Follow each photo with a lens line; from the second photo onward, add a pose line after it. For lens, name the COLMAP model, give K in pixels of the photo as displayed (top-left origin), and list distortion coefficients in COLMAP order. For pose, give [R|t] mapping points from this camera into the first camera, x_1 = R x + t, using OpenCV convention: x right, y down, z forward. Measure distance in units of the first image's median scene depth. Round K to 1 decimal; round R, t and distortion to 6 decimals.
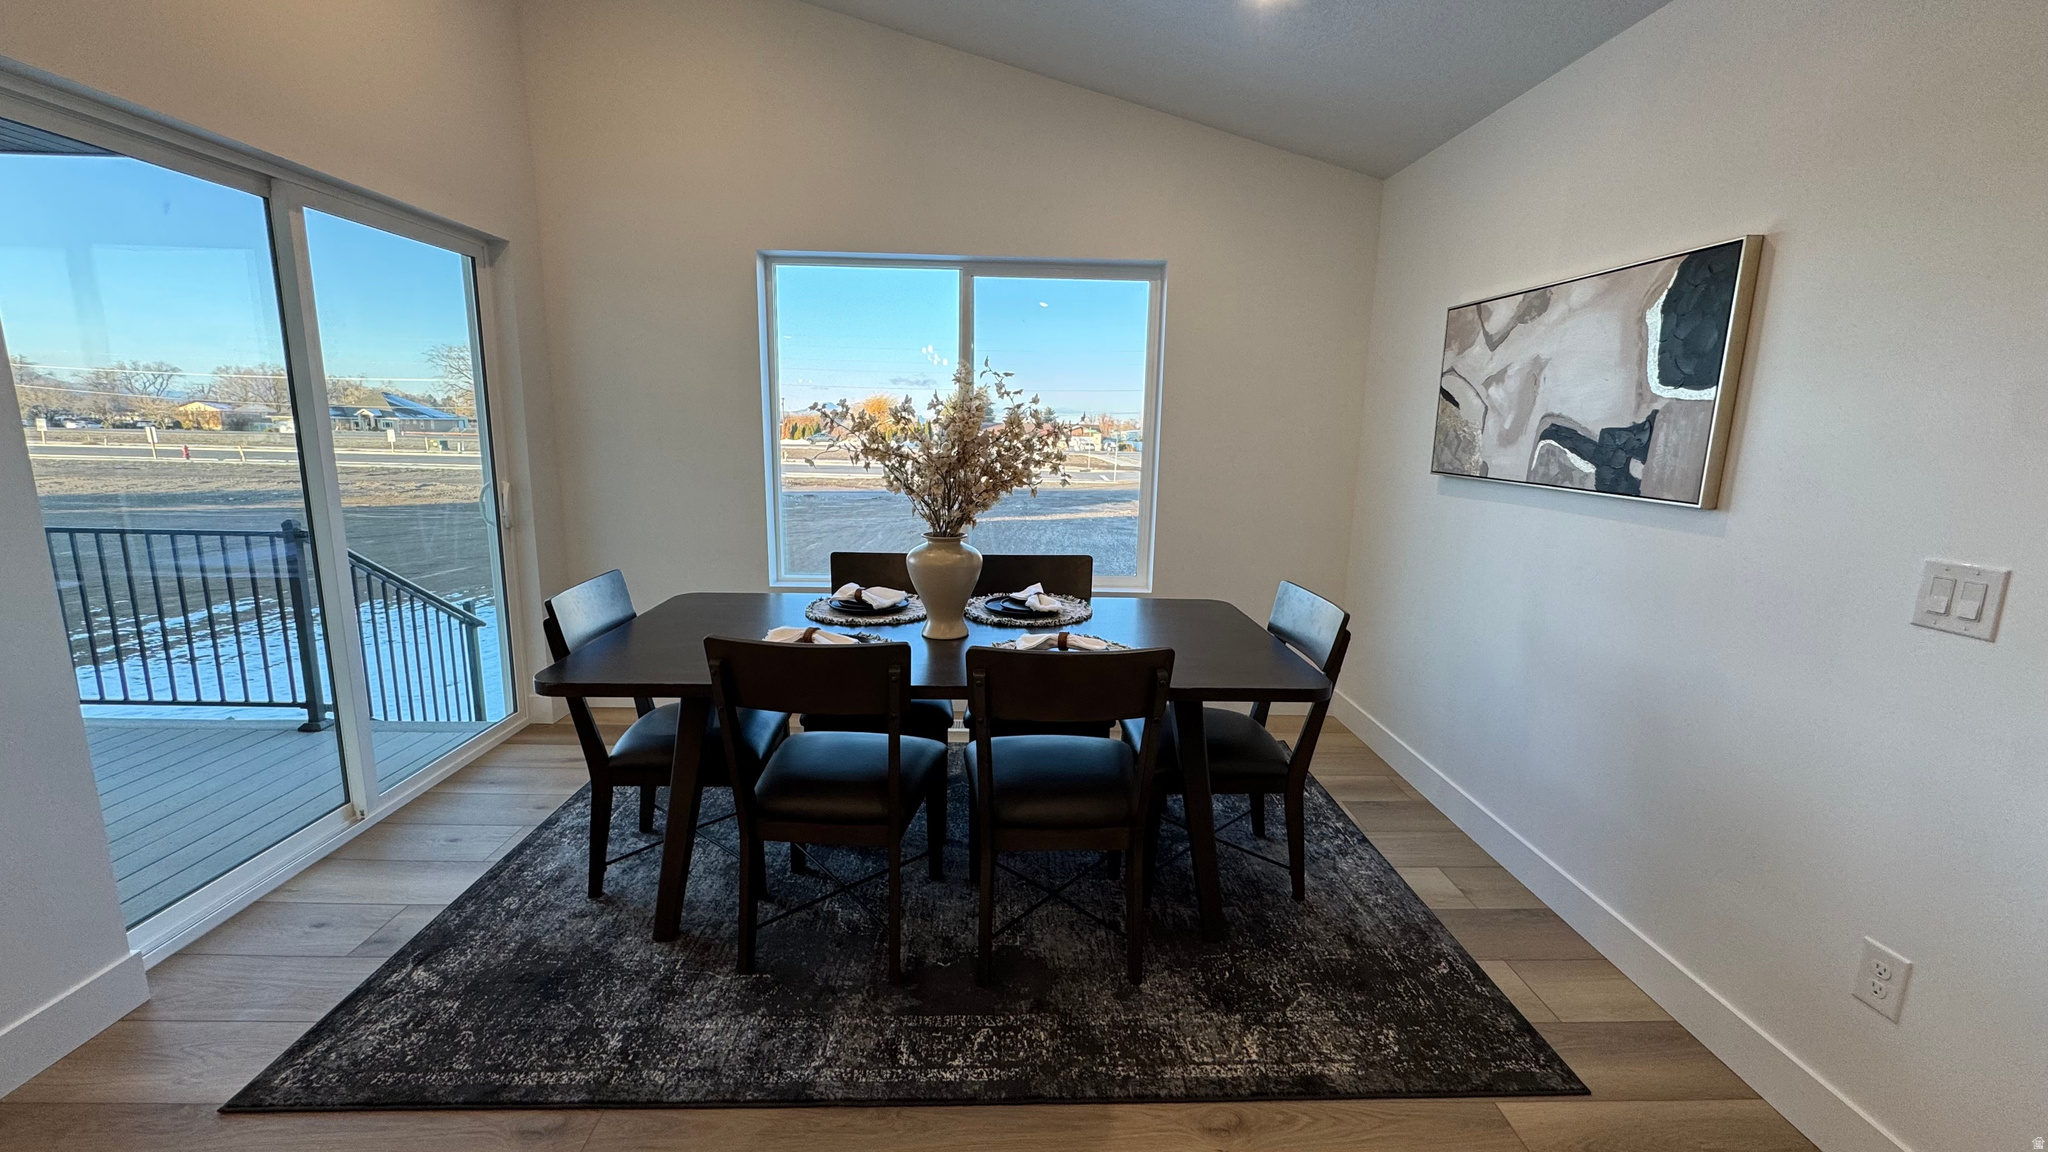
lens RADIAL K [[822.3, 0, 1030.9], [0, 822.3, 571.4], [0, 0, 1]] dist [-0.001757, 0.000753]
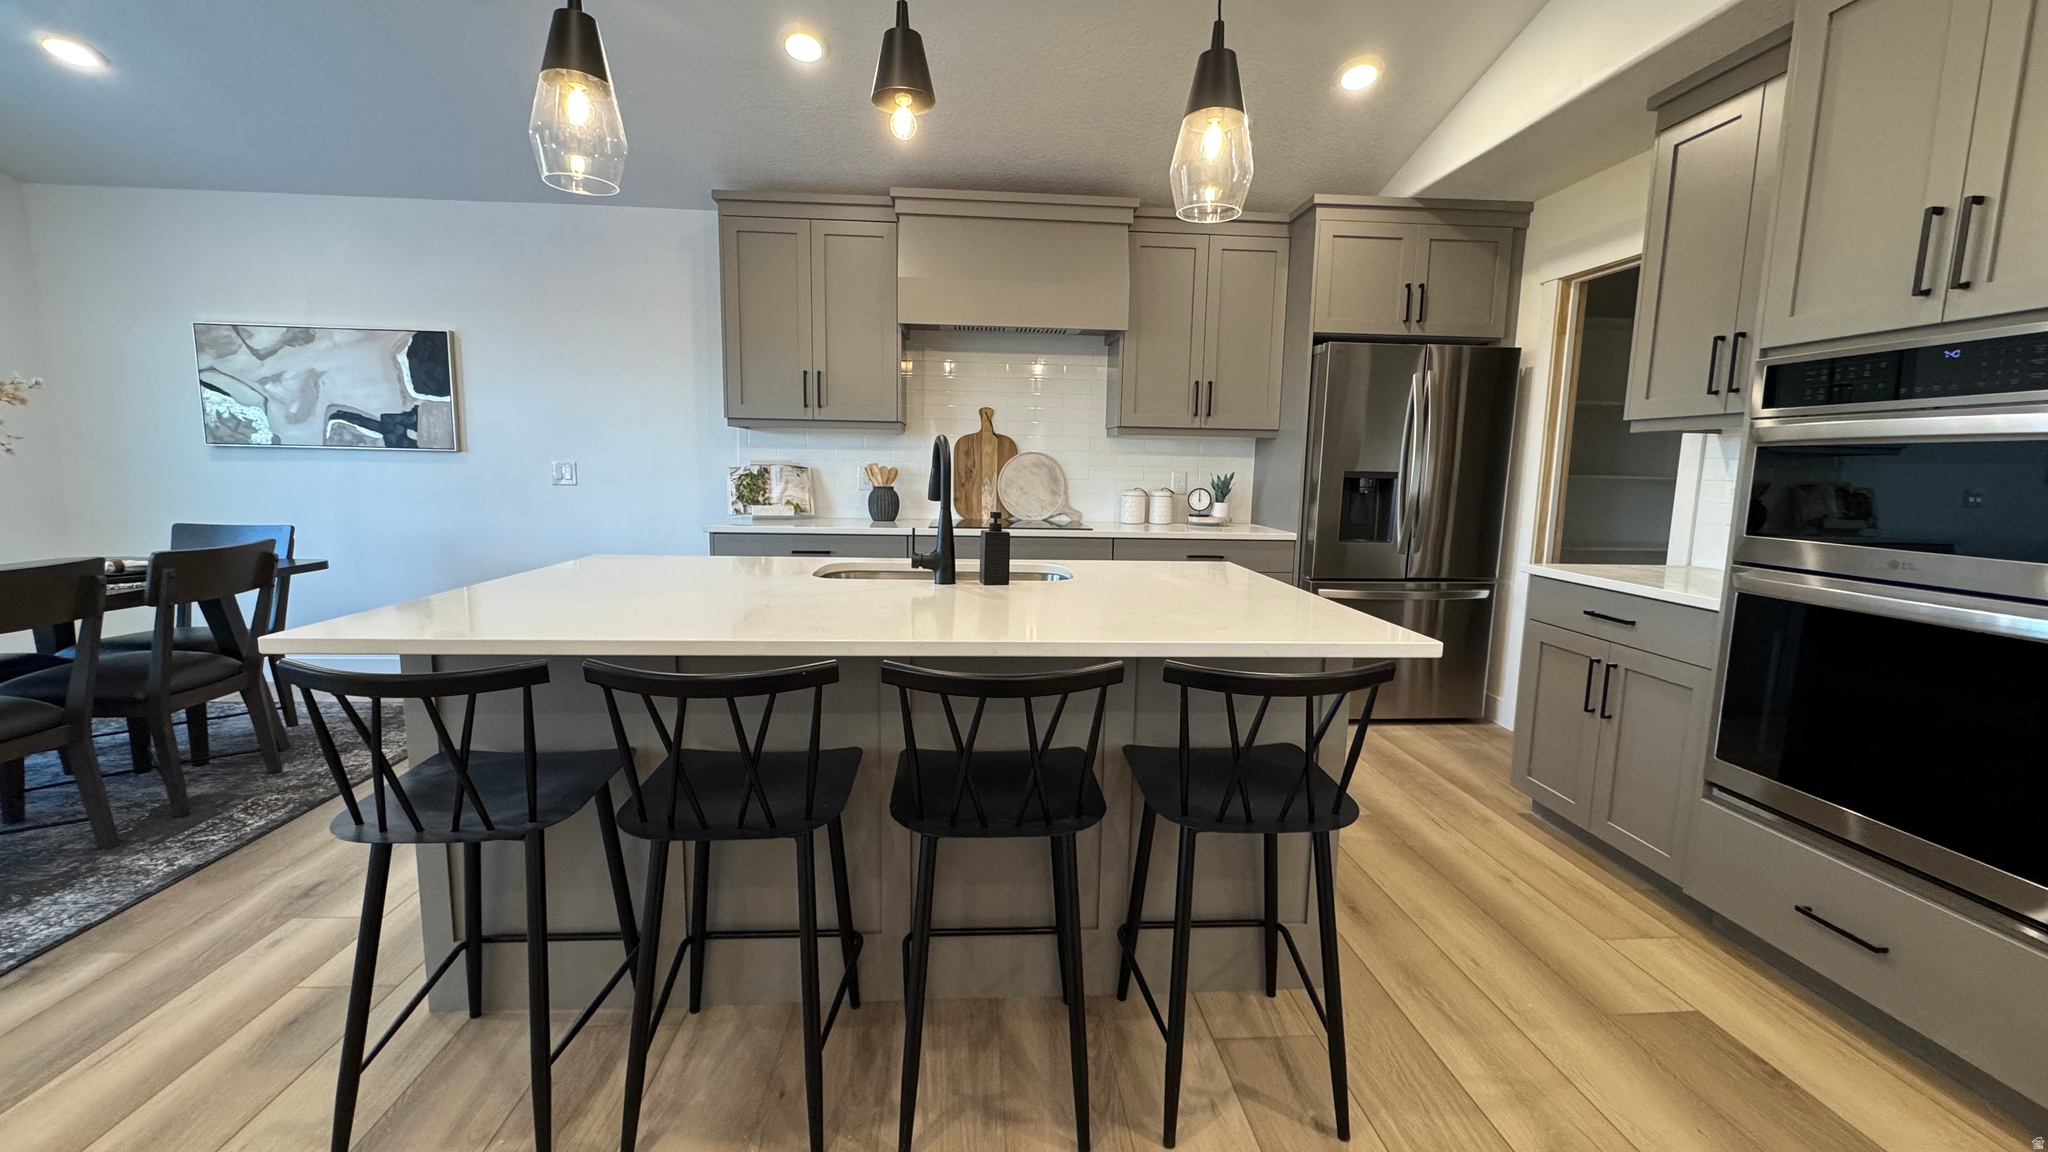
lens RADIAL K [[822.3, 0, 1020.5], [0, 822.3, 570.8], [0, 0, 1]] dist [-0.001757, 0.000753]
pose [[-0.038710, -0.149972, 0.987932, -1.200667], [0.159595, 0.975054, 0.154270, 0.112777], [-0.986423, 0.163641, -0.013810, -0.334937]]
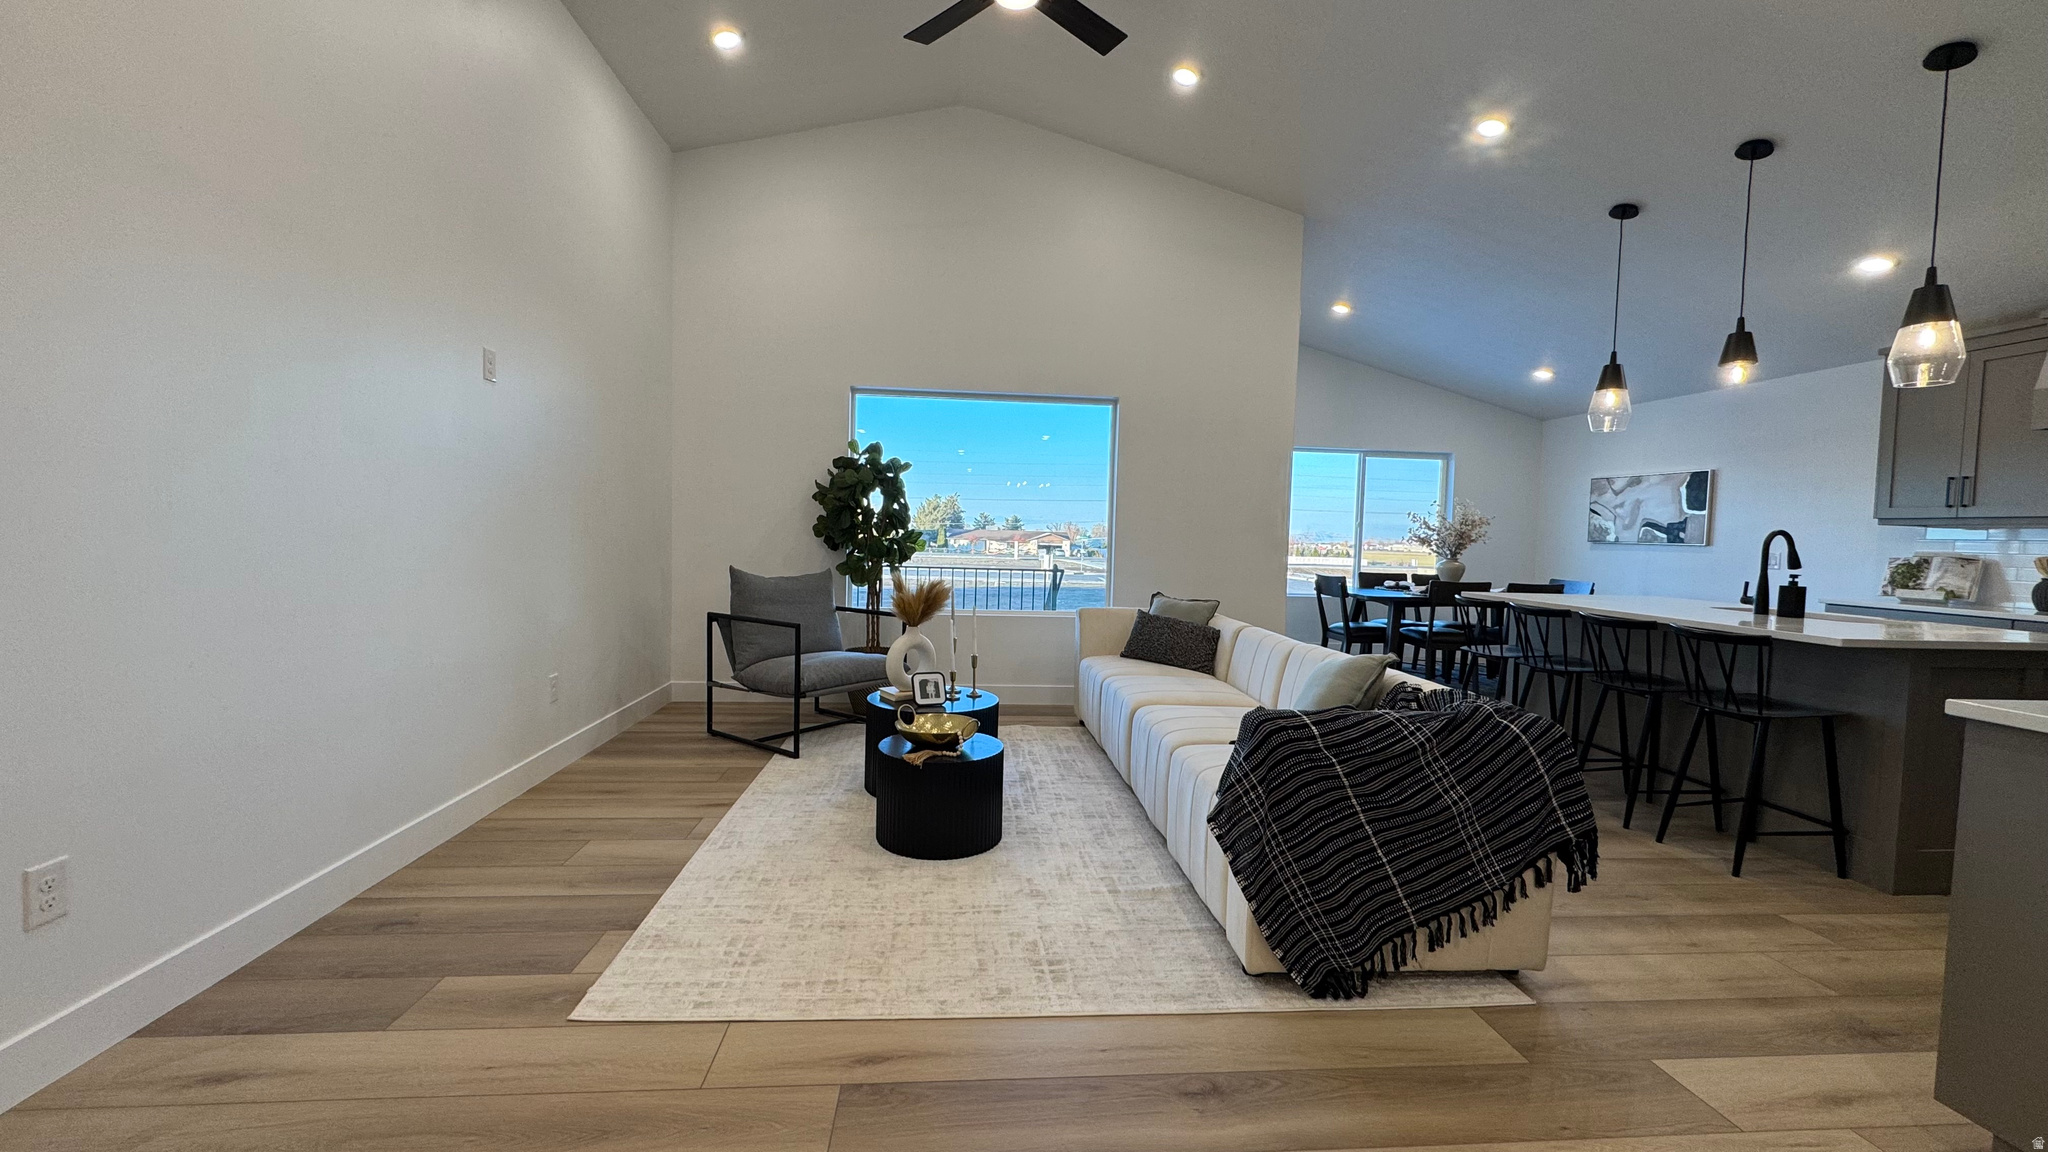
lens RADIAL K [[822.3, 0, 1022.8], [0, 822.3, 570.3], [0, 0, 1]] dist [-0.001757, 0.000753]
pose [[0.998027, 0.003947, 0.062657, -1.839360], [0.004269, 0.991447, -0.130443, 0.379365], [-0.062636, 0.130453, 0.989474, -1.806243]]
